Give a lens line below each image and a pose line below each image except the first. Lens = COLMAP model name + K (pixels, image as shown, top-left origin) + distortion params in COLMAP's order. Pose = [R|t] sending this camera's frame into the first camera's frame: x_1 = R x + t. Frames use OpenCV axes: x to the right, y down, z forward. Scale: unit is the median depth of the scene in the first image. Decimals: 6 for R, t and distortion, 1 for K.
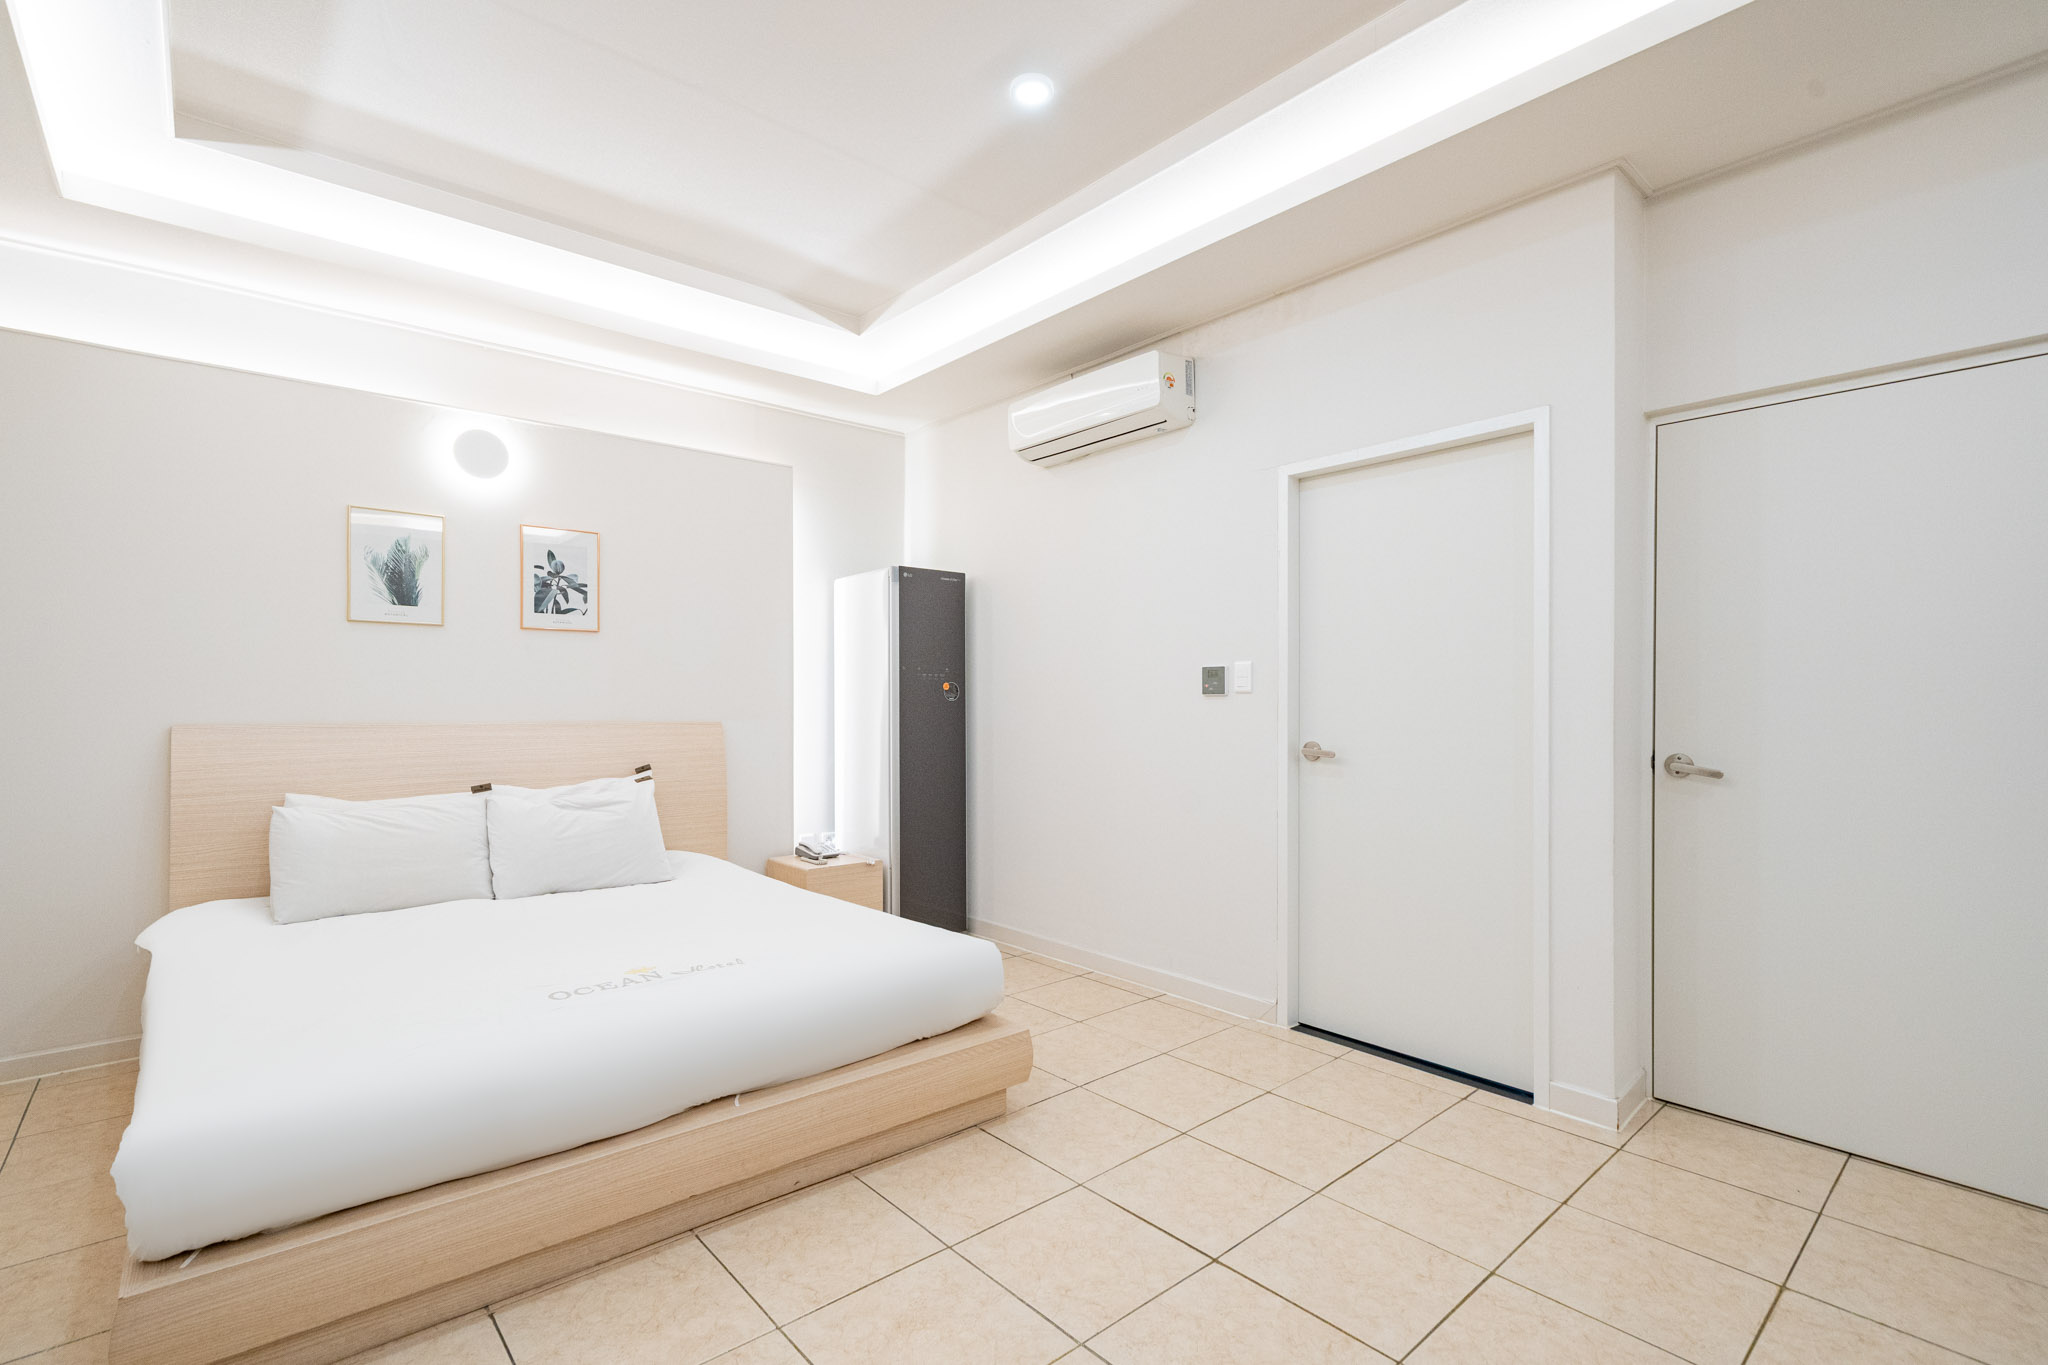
lens RADIAL K [[922.0, 0, 1021.2], [0, 922.0, 699.0], [0, 0, 1]] dist [0.001445, 0.000186]
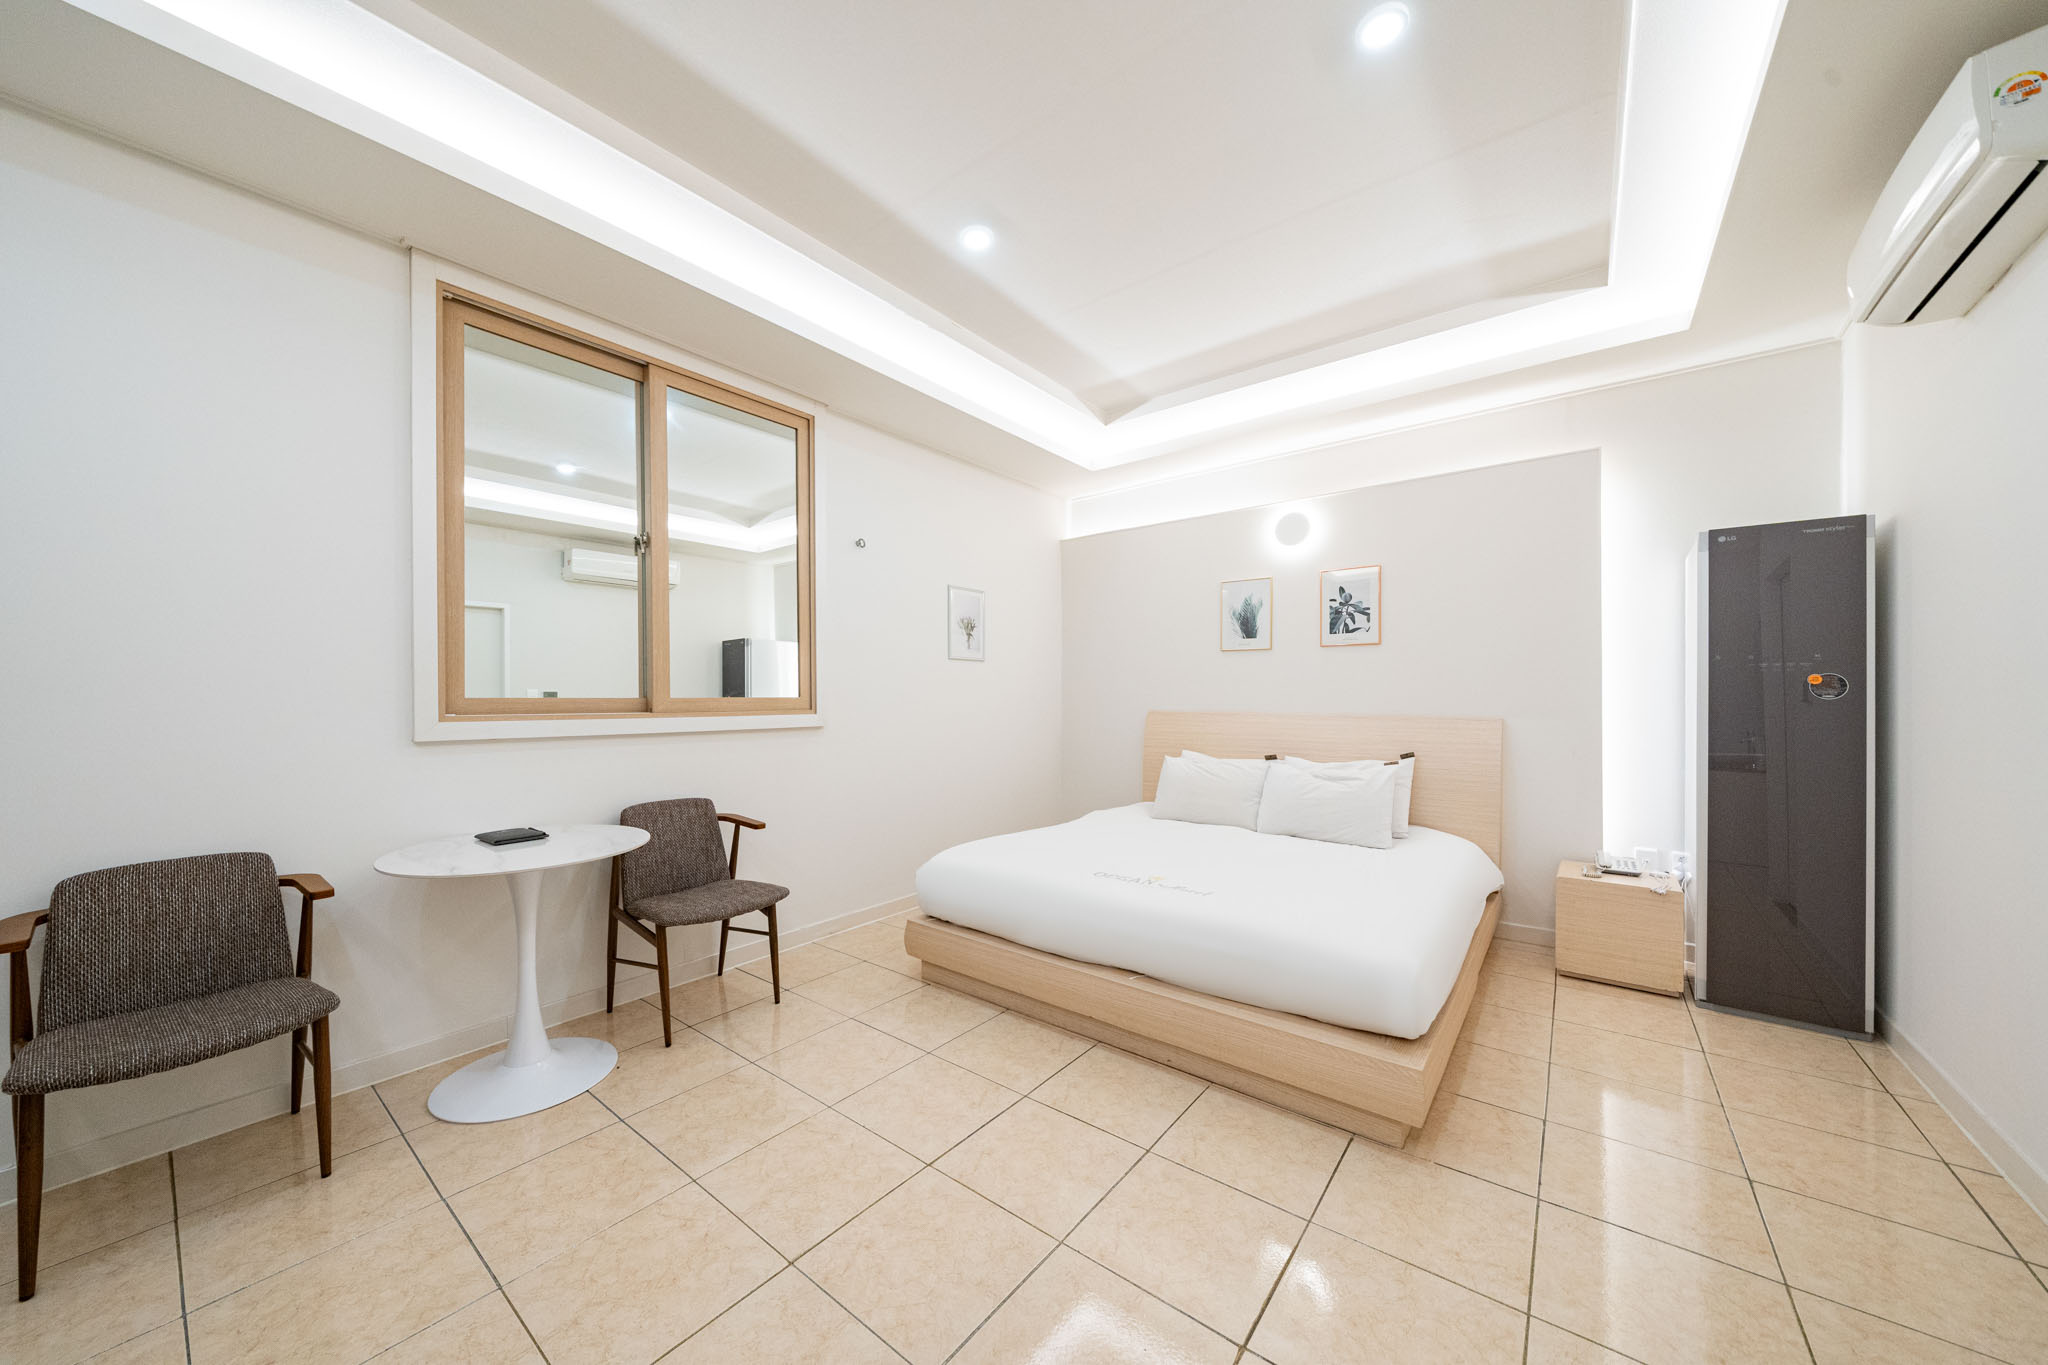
lens RADIAL K [[719.2, 0, 1019.9], [0, 719.2, 698.9], [0, 0, 1]] dist [-0.001820, -0.000108]
pose [[0.188822, 0.001702, -0.982010, 0.446031], [0.002181, 0.999995, 0.002152, -0.000922], [0.982009, -0.002548, 0.188818, 0.359082]]
